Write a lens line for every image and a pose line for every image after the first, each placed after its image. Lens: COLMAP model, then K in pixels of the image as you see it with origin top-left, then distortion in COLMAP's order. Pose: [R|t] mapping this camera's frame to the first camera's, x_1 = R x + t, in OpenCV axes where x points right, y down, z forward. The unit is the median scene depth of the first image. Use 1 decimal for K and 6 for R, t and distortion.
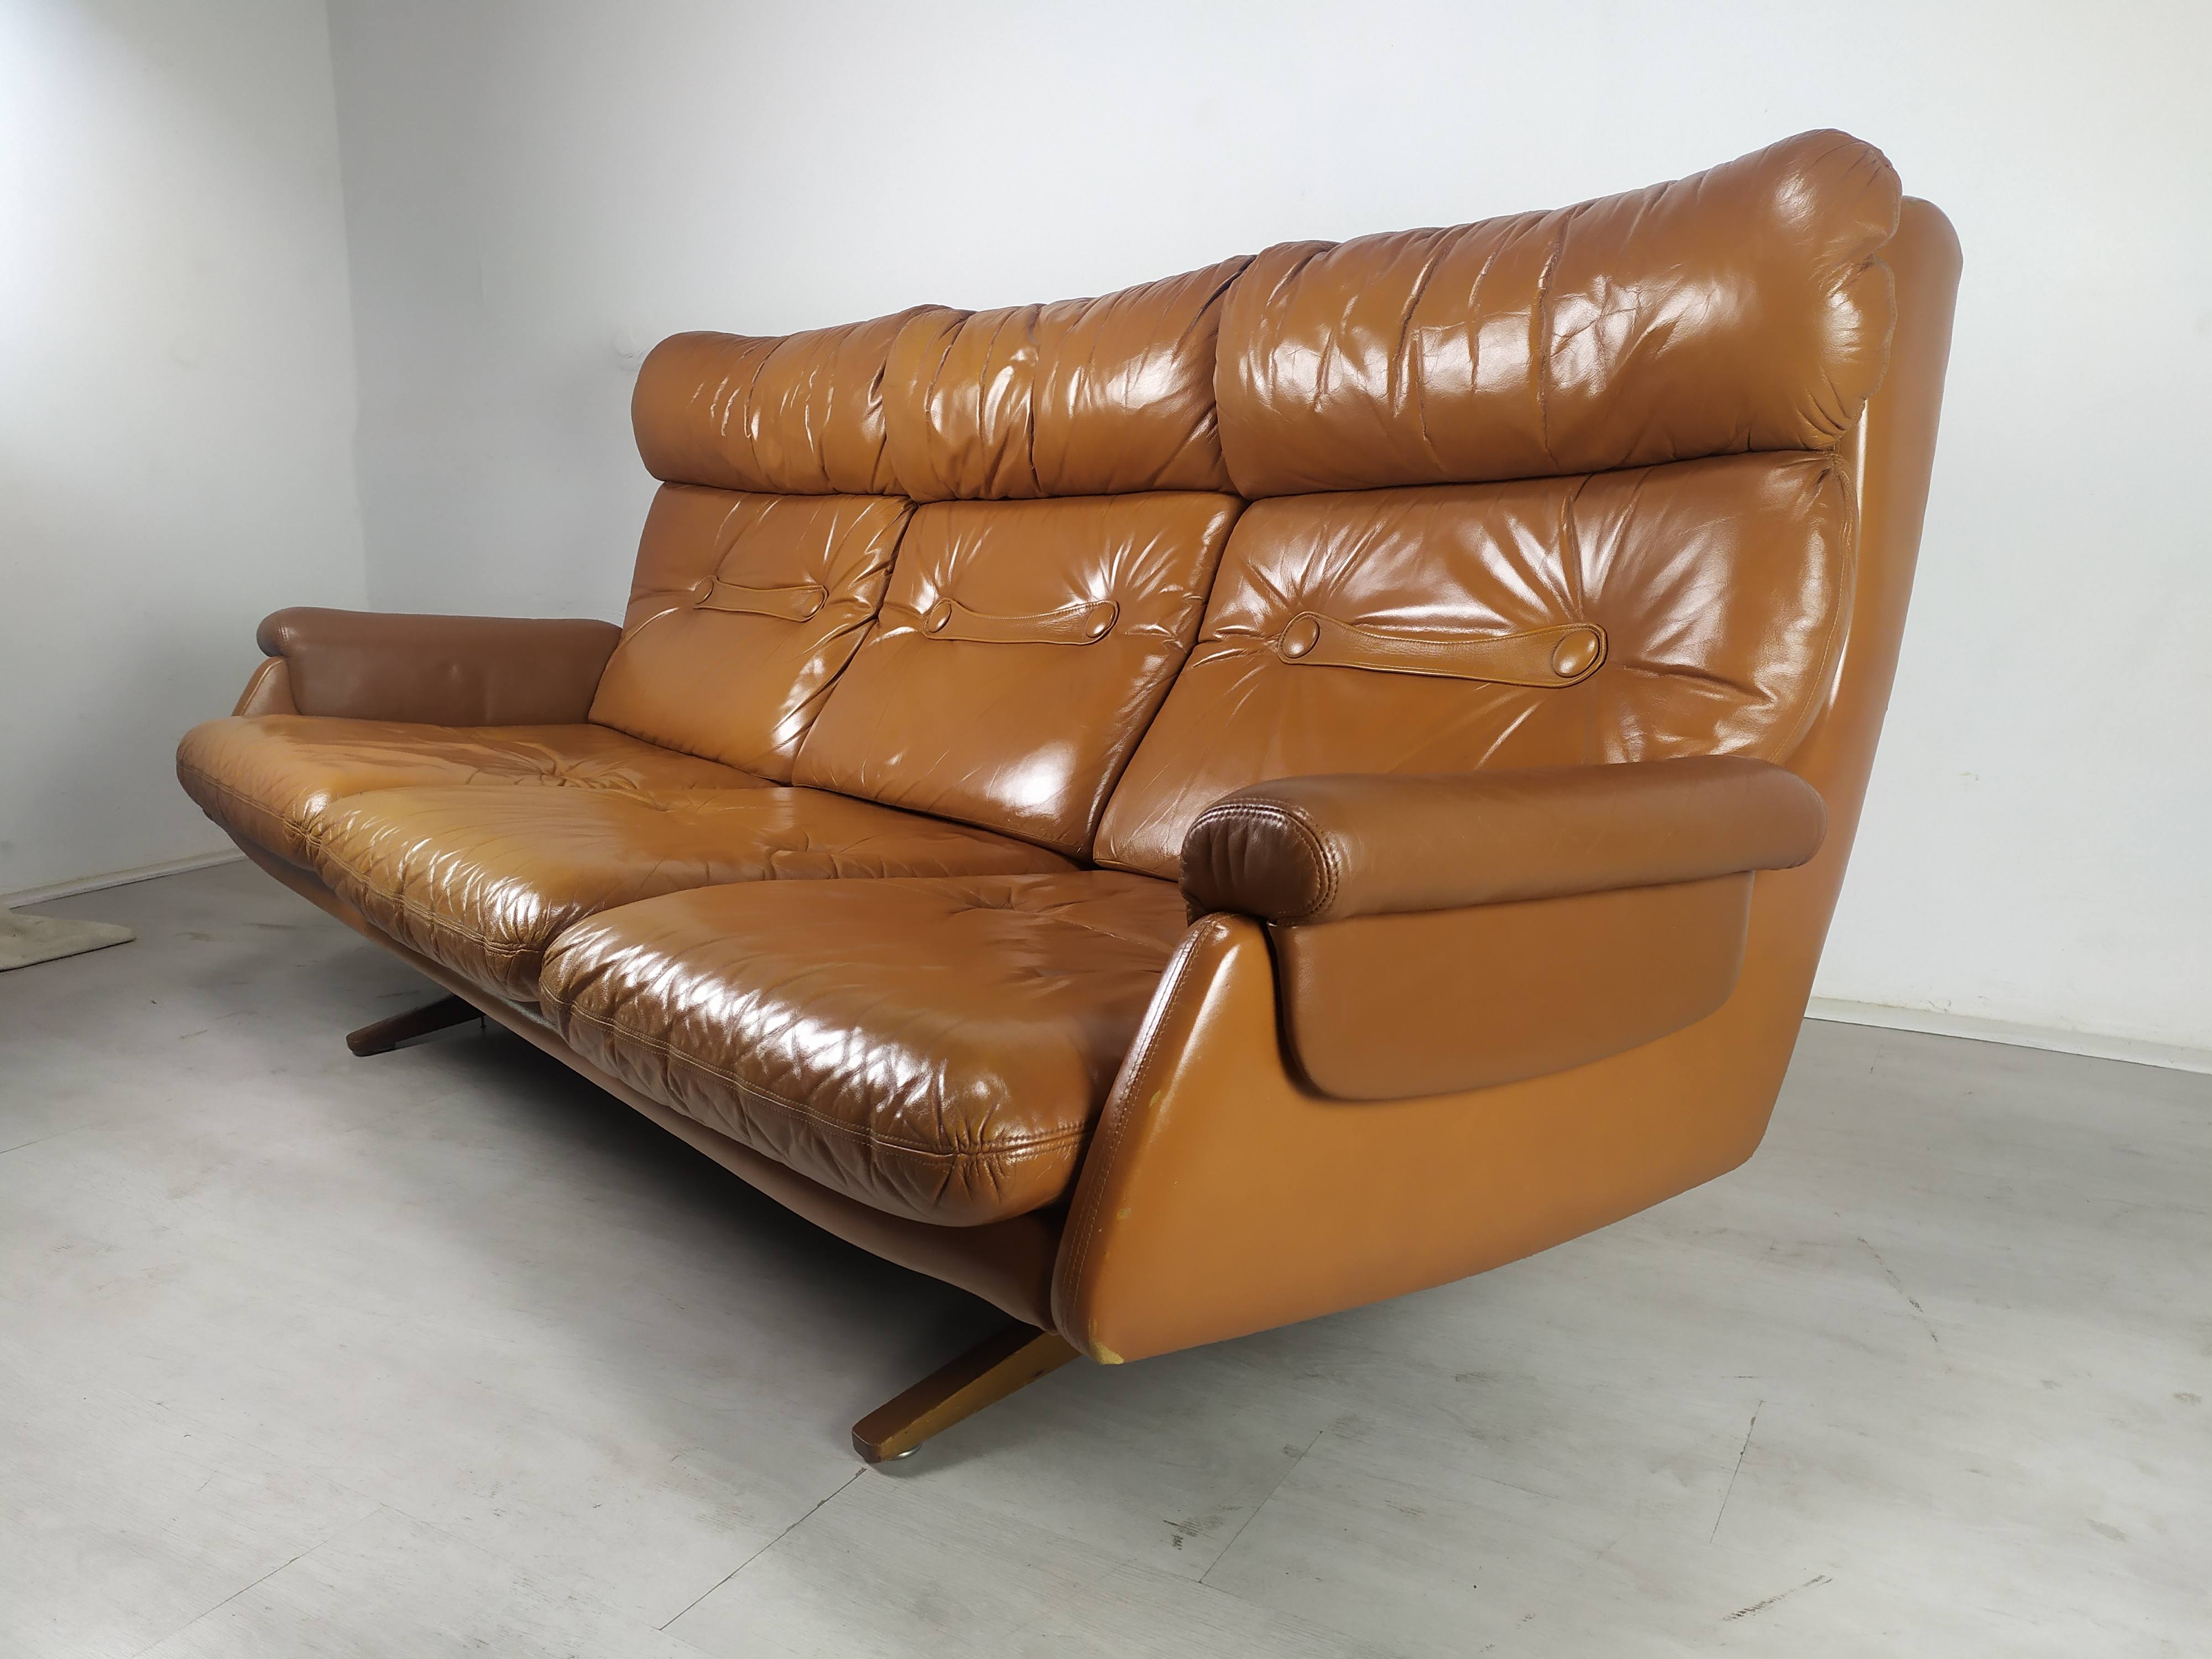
lens RADIAL K [[1701.2, 0, 1081.7], [0, 1701.2, 846.0], [0, 0, 1]] dist [0.008221, -0.010594]
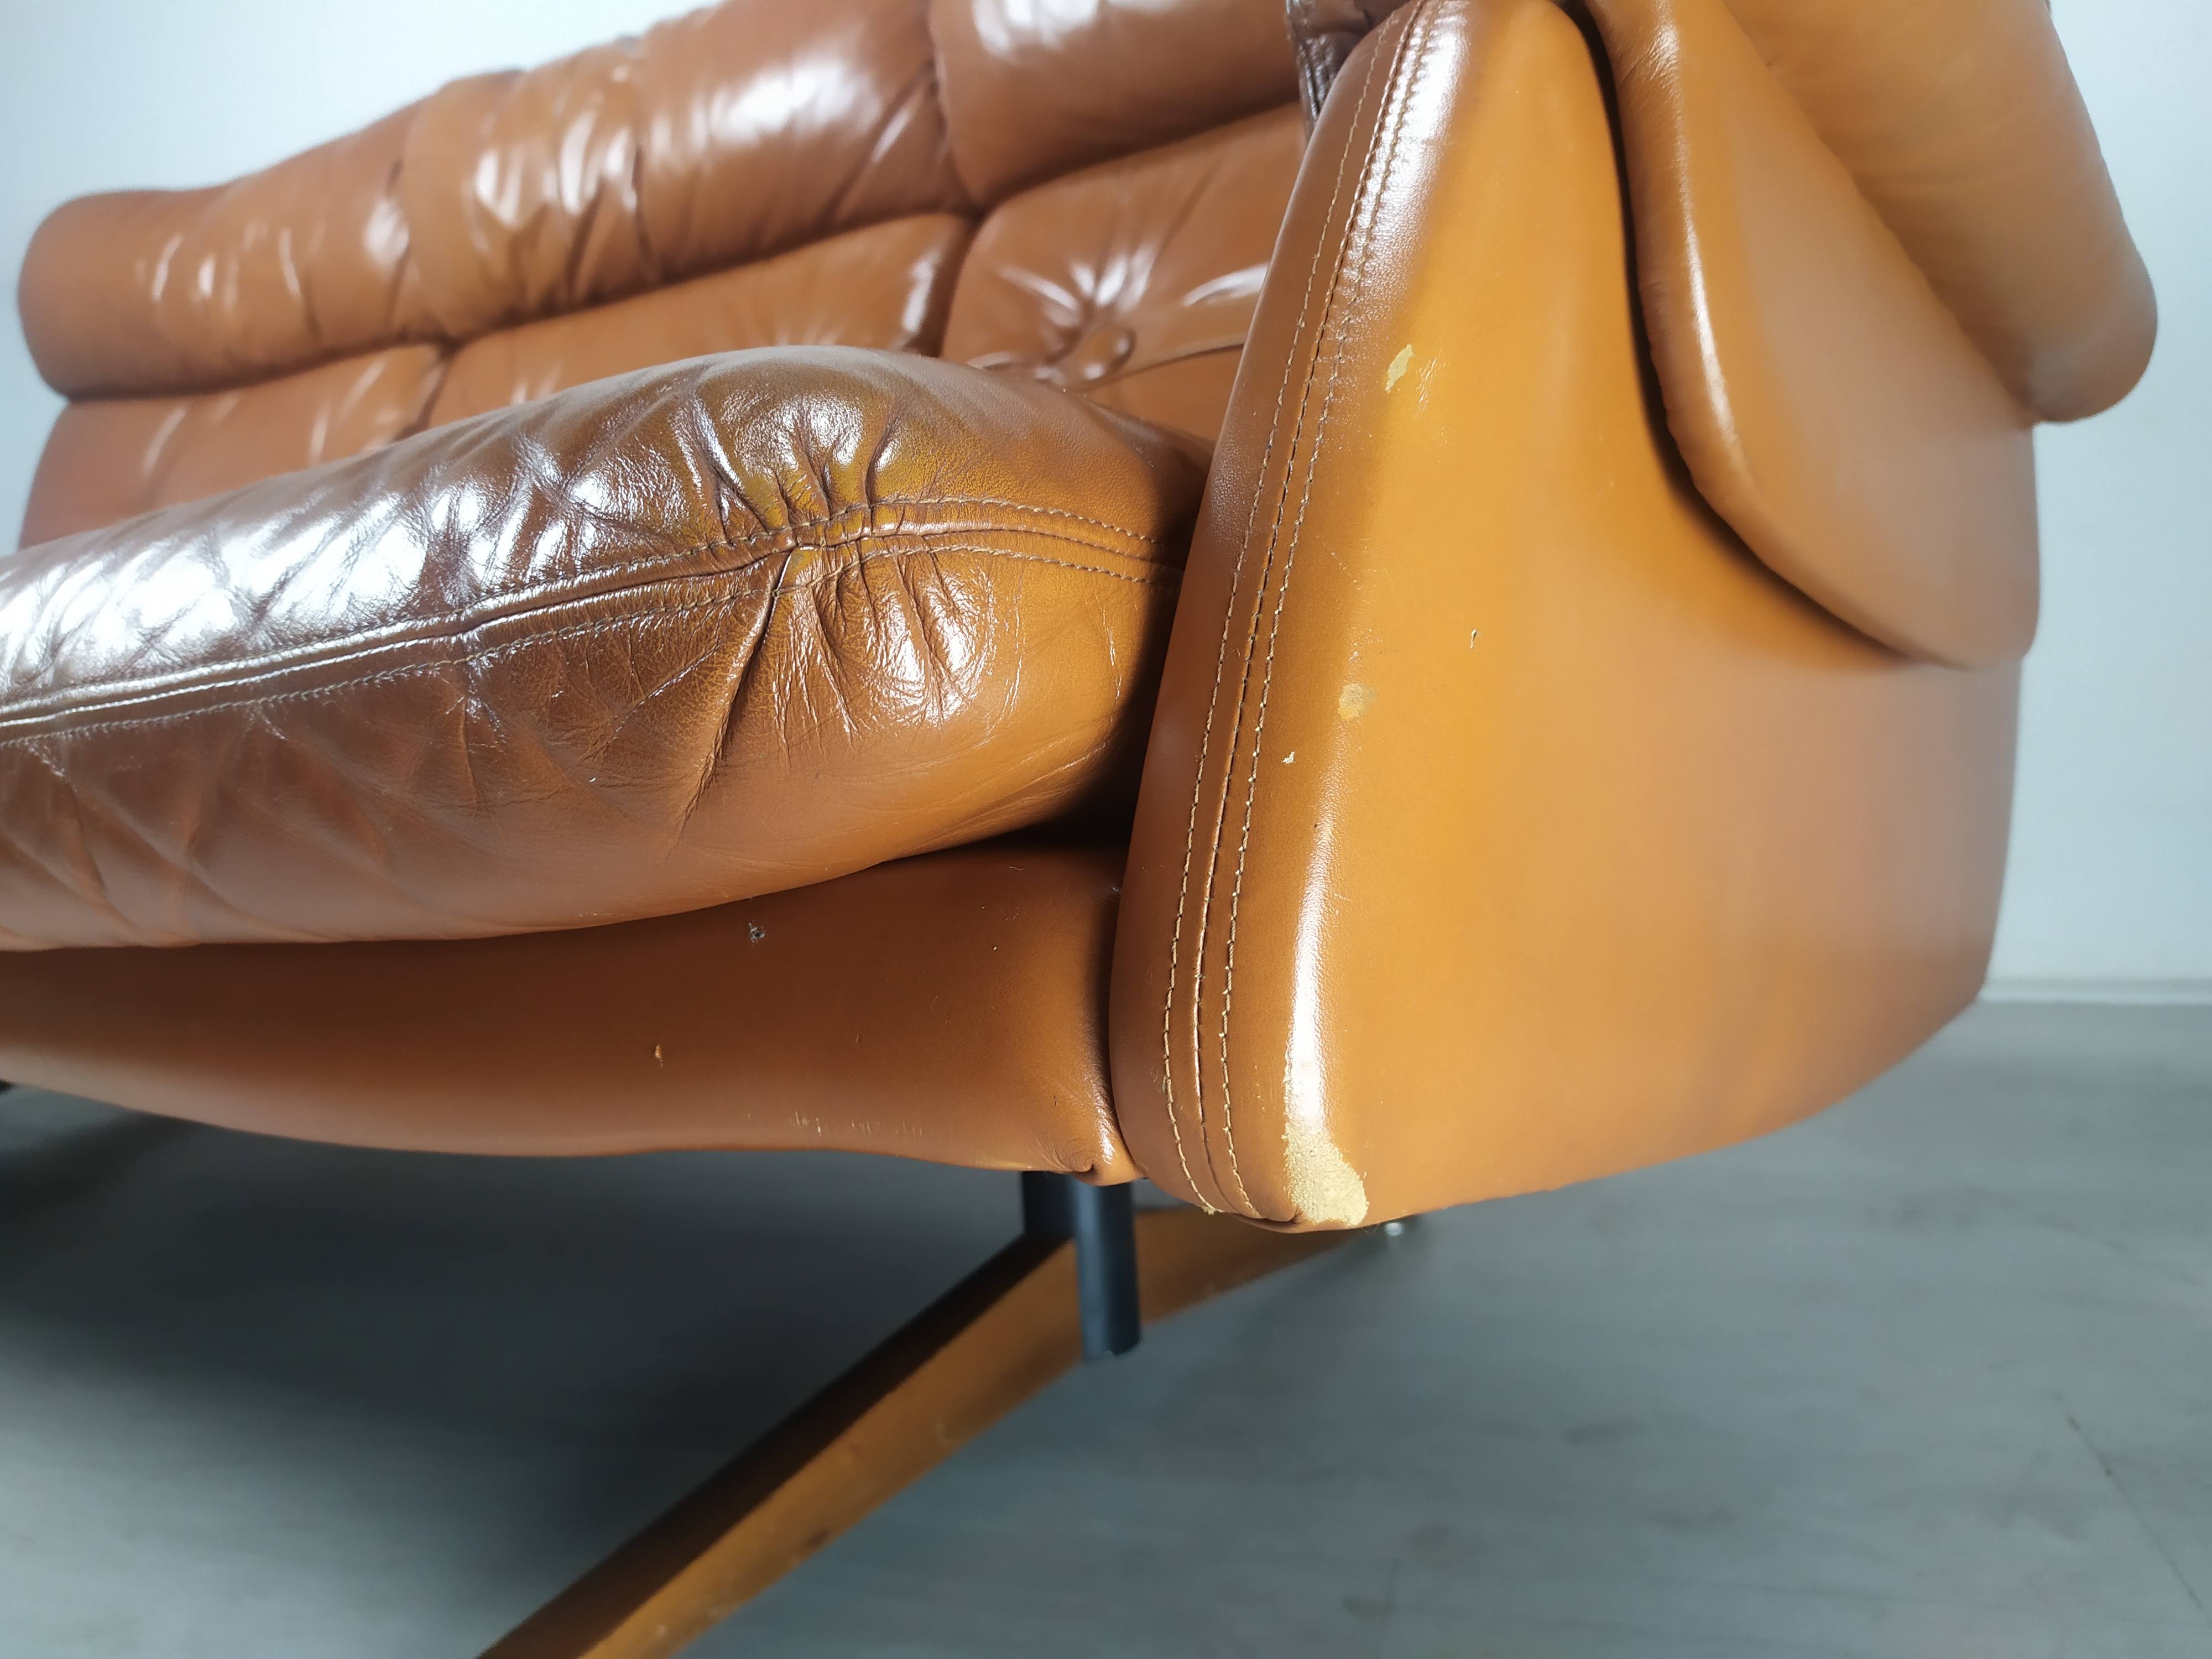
lens RADIAL K [[1701.2, 0, 1113.5], [0, 1701.2, 845.4], [0, 0, 1]] dist [0.008221, -0.010594]
pose [[0.959840, -0.043379, 0.277173, -0.055045], [0.080781, 0.988865, -0.124981, 0.146601], [-0.268665, 0.142352, 0.952657, 0.390461]]
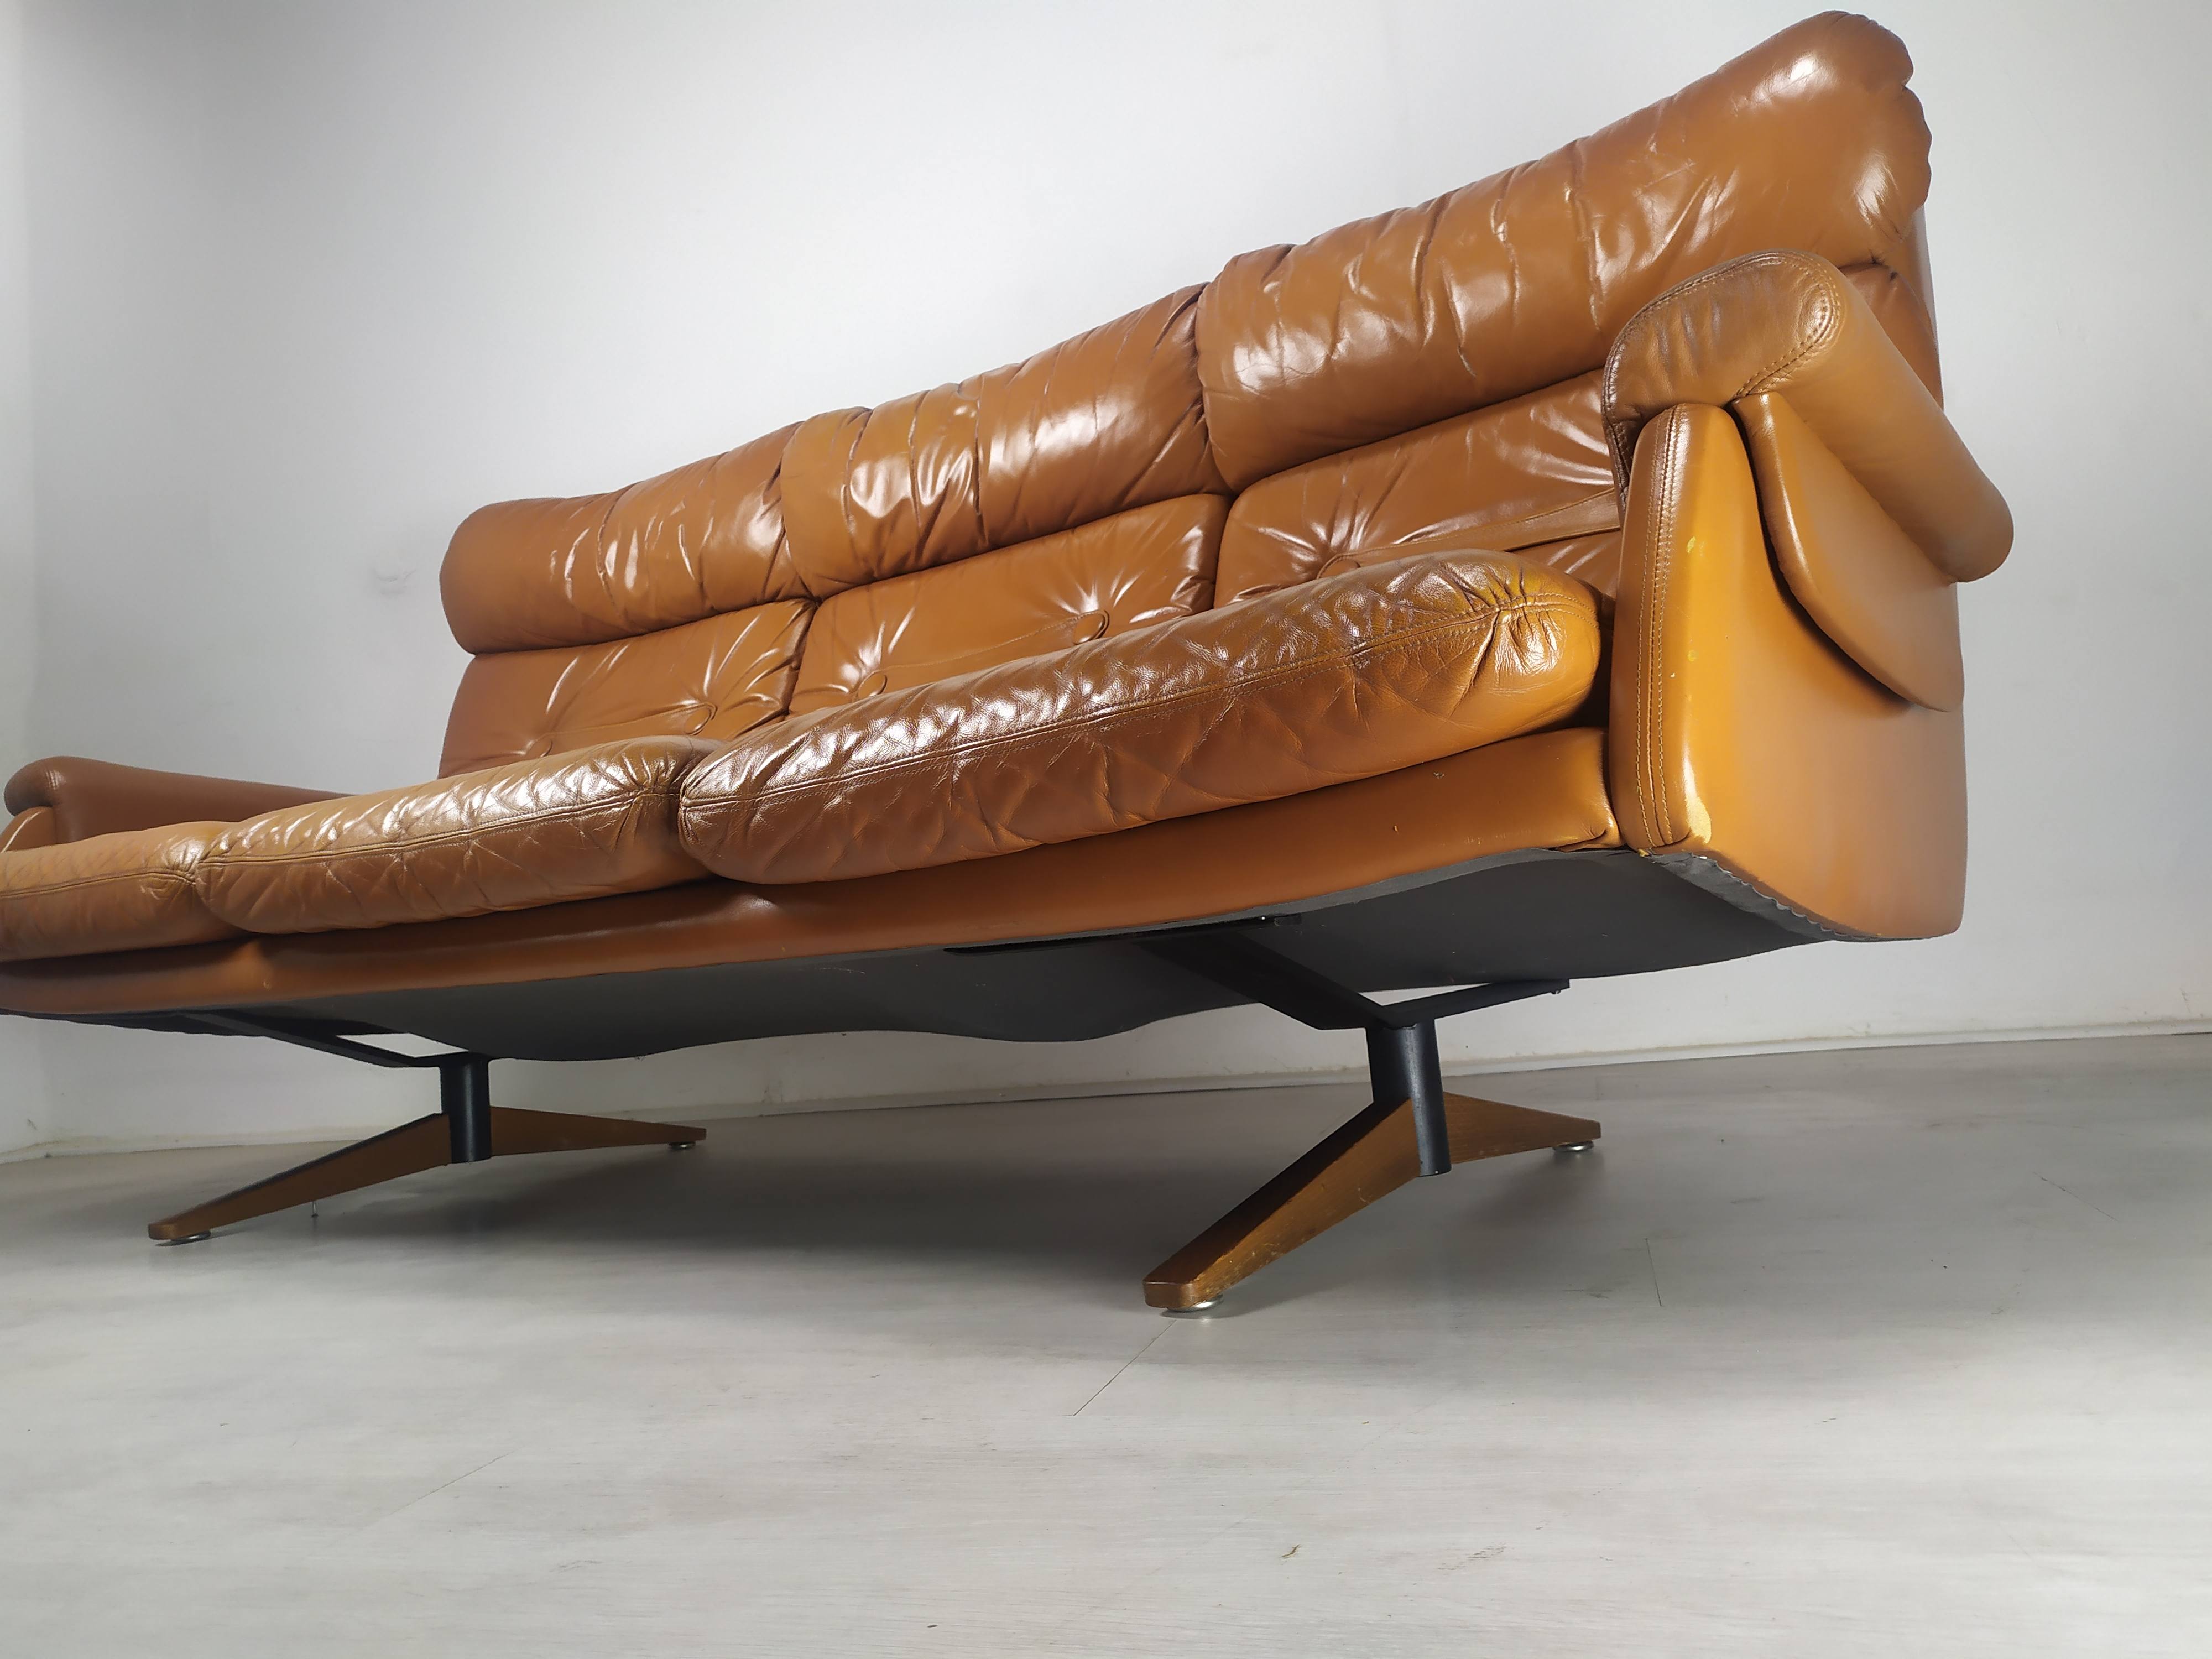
lens RADIAL K [[1701.2, 0, 1064.3], [0, 1701.2, 844.0], [0, 0, 1]] dist [0.008221, -0.010594]
pose [[0.966243, -0.041421, 0.254281, -0.283650], [0.112090, 0.956268, -0.270161, 0.275740], [-0.231971, 0.289544, 0.928630, 0.148913]]
